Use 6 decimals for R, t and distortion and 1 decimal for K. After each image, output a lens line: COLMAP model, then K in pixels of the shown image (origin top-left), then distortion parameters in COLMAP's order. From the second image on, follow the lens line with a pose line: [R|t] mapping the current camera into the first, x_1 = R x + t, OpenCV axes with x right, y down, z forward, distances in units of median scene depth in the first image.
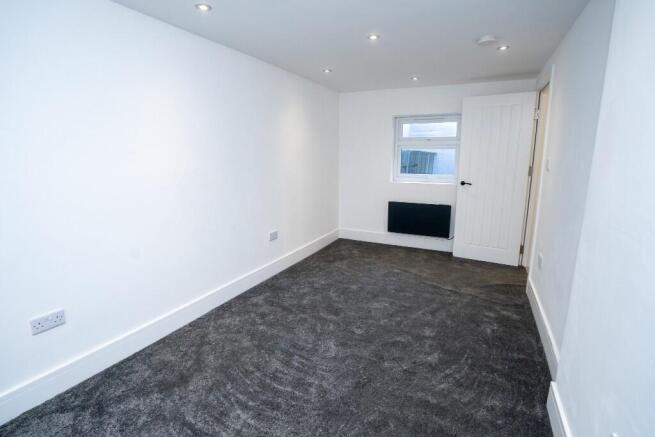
lens RADIAL K [[313.0, 0, 313.0], [0, 313.0, 216.7], [0, 0, 1]] dist [-0.070704, 0.030195]
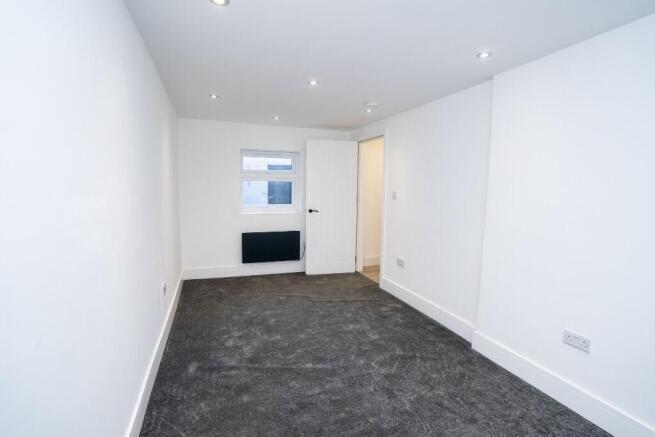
lens RADIAL K [[313.0, 0, 313.0], [0, 313.0, 216.7], [0, 0, 1]] dist [-0.070704, 0.030195]
pose [[0.693834, -0.056021, 0.717952, -0.361313], [0.124912, 0.991219, -0.043372, -0.033111], [-0.709219, 0.119774, 0.694740, 0.164042]]
